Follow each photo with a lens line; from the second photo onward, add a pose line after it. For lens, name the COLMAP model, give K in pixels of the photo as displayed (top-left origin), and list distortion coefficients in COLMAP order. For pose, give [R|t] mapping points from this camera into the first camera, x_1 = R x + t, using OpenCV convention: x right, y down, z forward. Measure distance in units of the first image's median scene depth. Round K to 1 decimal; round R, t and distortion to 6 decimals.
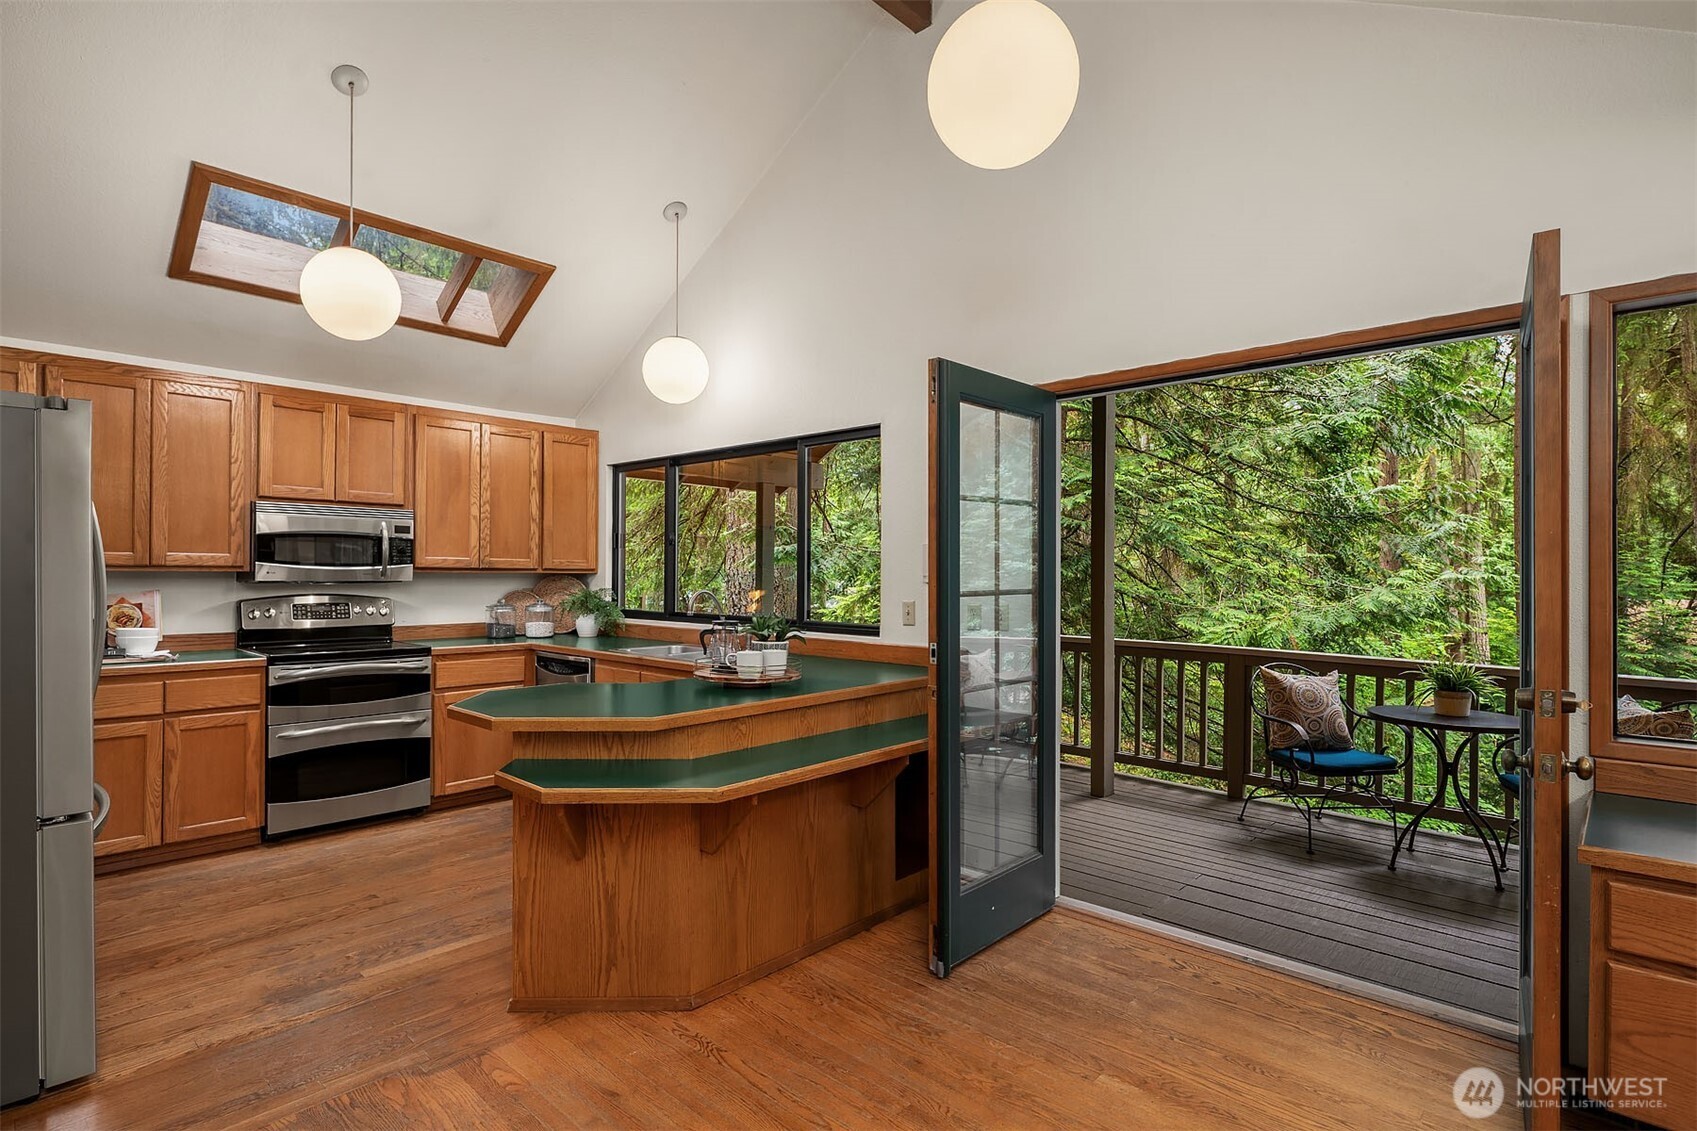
lens RADIAL K [[836.3, 0, 803.6], [0, 836.3, 559.8], [0, 0, 1]] dist [-0.000059, -0.000059]
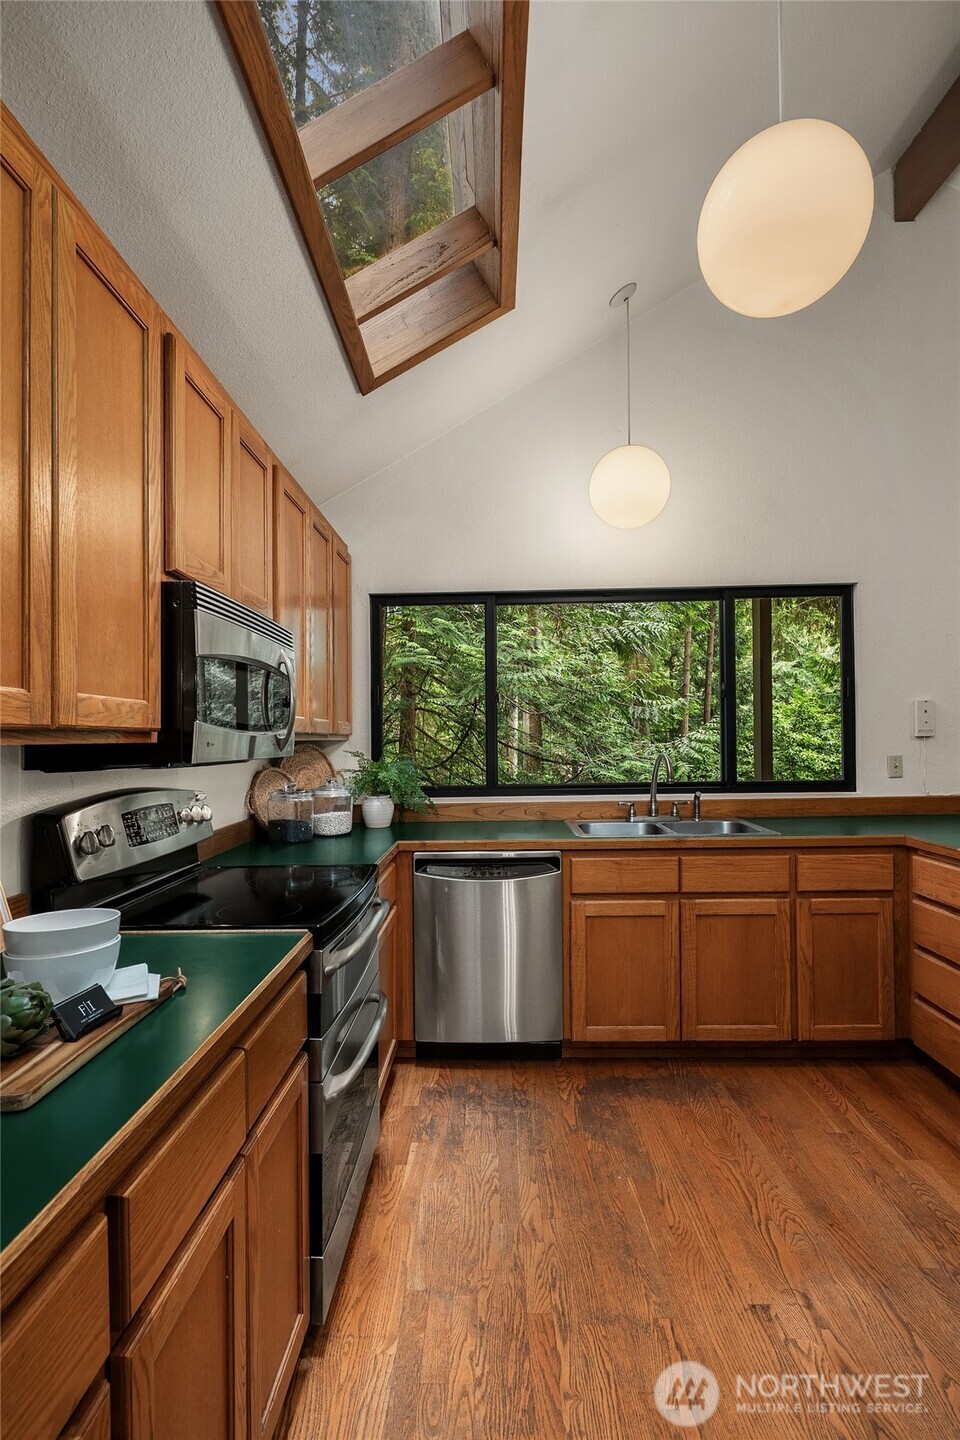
lens RADIAL K [[718.4, 0, 480.0], [0, 718.4, 720.0], [0, 0, 1]] dist [-0.000471, -0.000744]
pose [[0.729604, -0.000945, 0.683869, -0.819063], [0.008134, 0.999940, -0.007296, 0.006649], [-0.683822, 0.010886, 0.729568, 0.641529]]
